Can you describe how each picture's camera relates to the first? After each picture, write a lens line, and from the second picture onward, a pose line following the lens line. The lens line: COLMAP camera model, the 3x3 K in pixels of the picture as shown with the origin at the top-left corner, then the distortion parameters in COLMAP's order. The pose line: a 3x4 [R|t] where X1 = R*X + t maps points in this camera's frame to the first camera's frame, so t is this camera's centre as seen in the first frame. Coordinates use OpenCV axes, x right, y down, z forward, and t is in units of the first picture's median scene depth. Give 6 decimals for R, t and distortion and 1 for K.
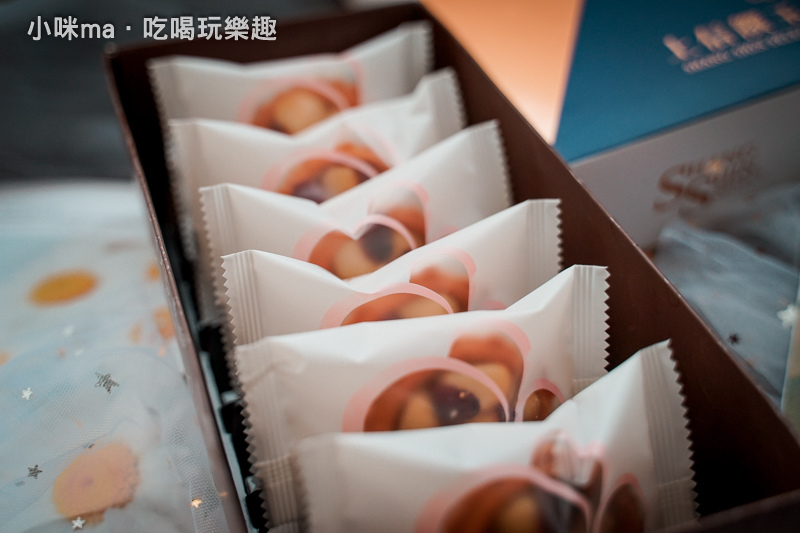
lens RADIAL K [[998.7, 0, 400.0], [0, 998.7, 266.5], [0, 0, 1]] dist [0.033031, 0.072820]
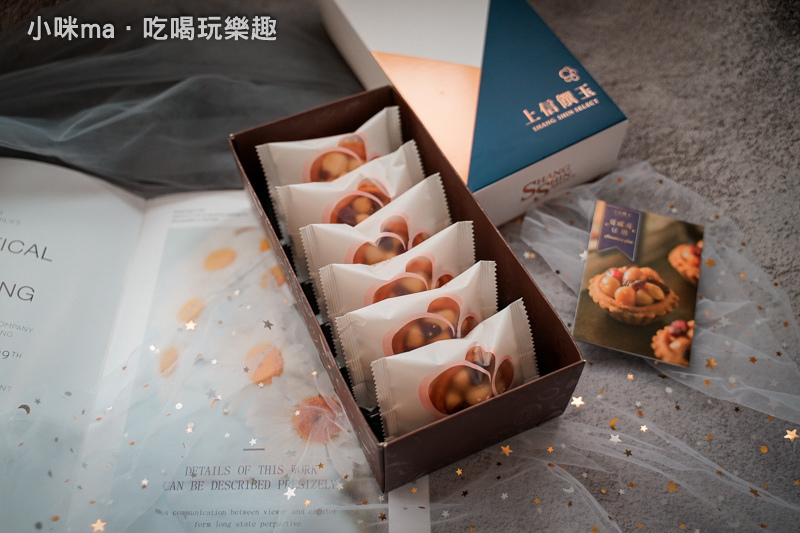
lens RADIAL K [[781.3, 0, 400.0], [0, 781.3, 266.5], [0, 0, 1]] dist [-0.006206, -0.002739]
pose [[0.995890, -0.079658, 0.043102, -0.068071], [0.066611, 0.966629, 0.247371, -0.380460], [-0.061369, -0.243483, 0.967962, -0.582074]]
